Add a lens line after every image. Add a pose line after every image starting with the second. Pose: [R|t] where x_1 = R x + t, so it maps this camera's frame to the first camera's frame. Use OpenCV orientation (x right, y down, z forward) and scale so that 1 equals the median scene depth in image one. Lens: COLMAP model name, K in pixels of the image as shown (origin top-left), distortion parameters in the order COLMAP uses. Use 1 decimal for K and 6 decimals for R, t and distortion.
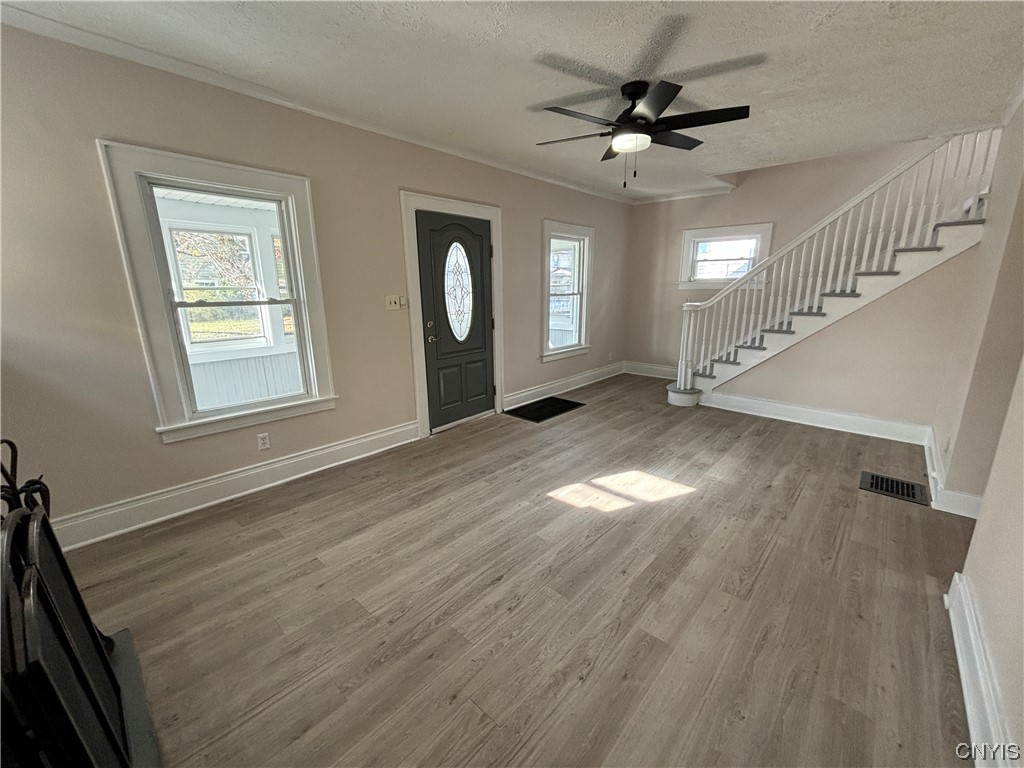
lens RADIAL K [[412.0, 0, 505.9], [0, 412.0, 390.4], [0, 0, 1]] dist [-0.002530, -0.000768]
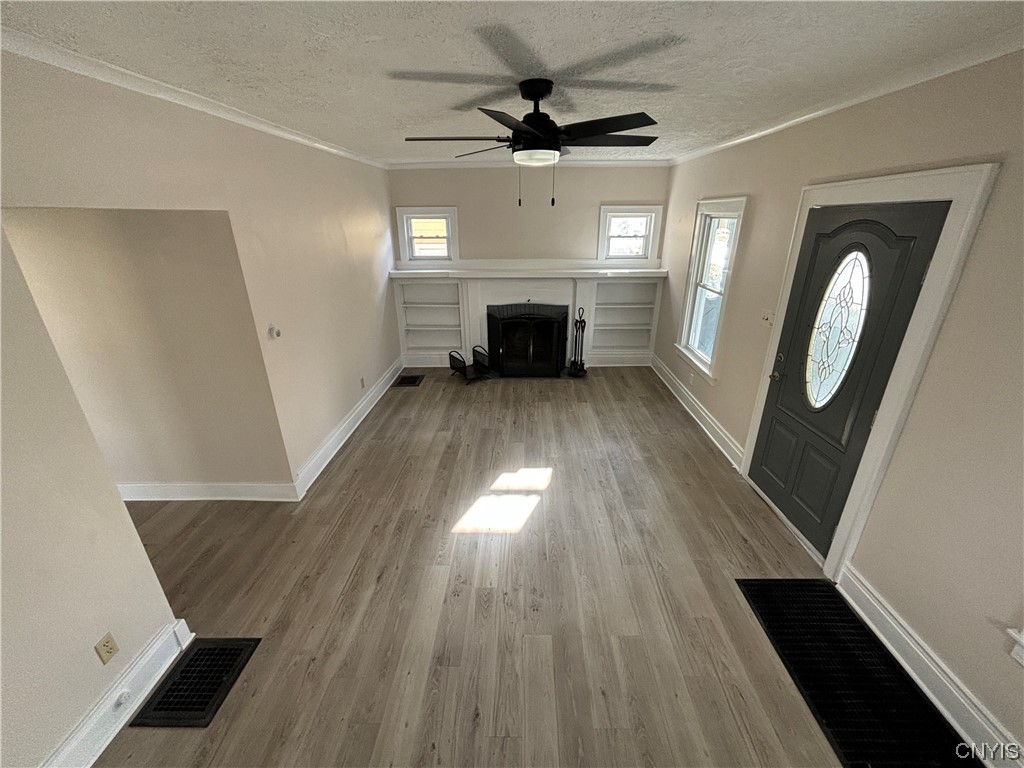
lens RADIAL K [[412.0, 0, 509.9], [0, 412.0, 378.6], [0, 0, 1]] dist [-0.002530, -0.000768]
pose [[-0.753117, 0.248155, -0.609290, 0.787823], [-0.149578, 0.837288, 0.525903, -0.537768], [0.640657, 0.487203, -0.593457, 1.361898]]
